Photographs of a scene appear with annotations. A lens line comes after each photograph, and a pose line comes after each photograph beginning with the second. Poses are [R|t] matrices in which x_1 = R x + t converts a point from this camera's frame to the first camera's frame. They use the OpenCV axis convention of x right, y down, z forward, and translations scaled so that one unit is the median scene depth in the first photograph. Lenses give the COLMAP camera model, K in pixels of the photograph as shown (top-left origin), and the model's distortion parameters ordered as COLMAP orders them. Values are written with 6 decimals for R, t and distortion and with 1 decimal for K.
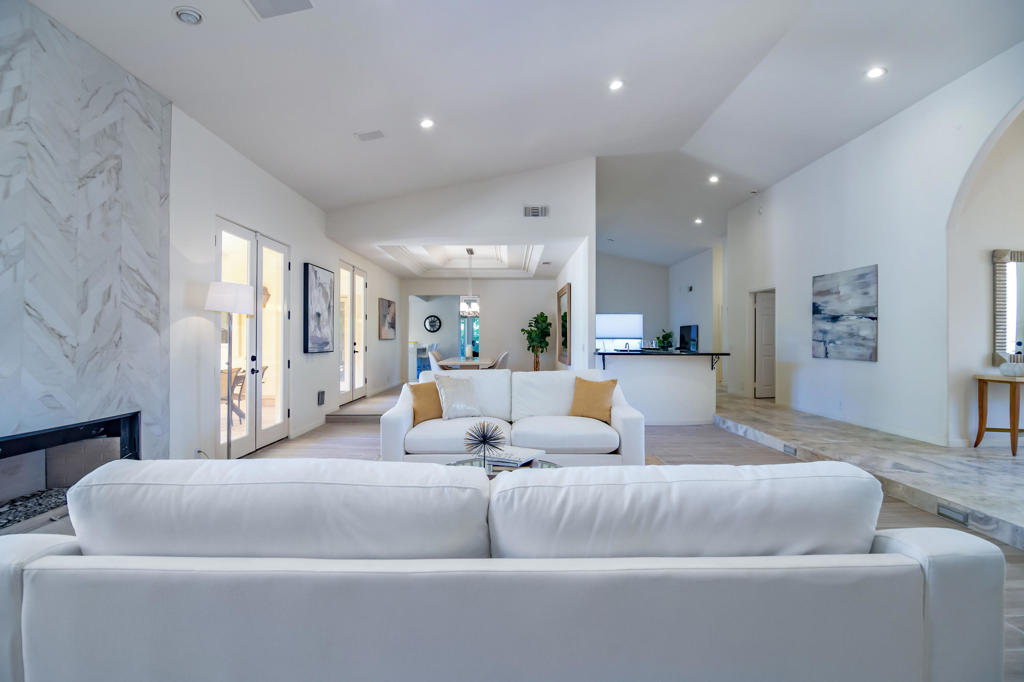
lens RADIAL K [[468.3, 0, 508.4], [0, 468.3, 344.1], [0, 0, 1]] dist [-0.010825, -0.003259]
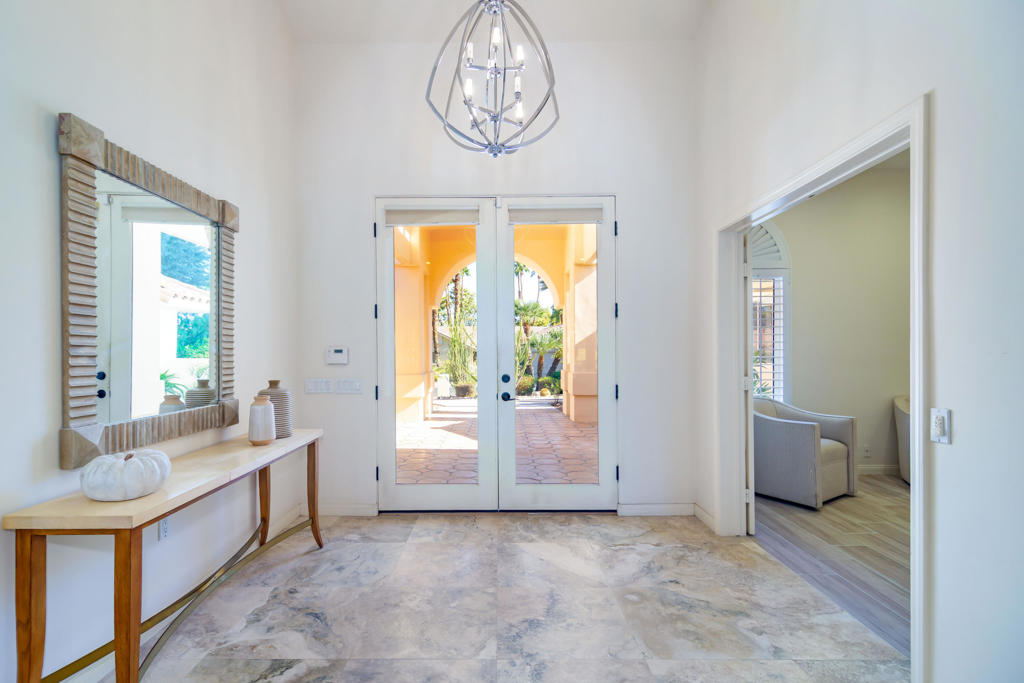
lens RADIAL K [[468.3, 0, 507.7], [0, 468.3, 346.3], [0, 0, 1]] dist [-0.010825, -0.003259]
pose [[-0.024785, 0.001521, 0.999692, 0.722444], [0.013430, 0.999909, -0.001189, -0.035592], [-0.999603, 0.013396, -0.024803, 0.696468]]
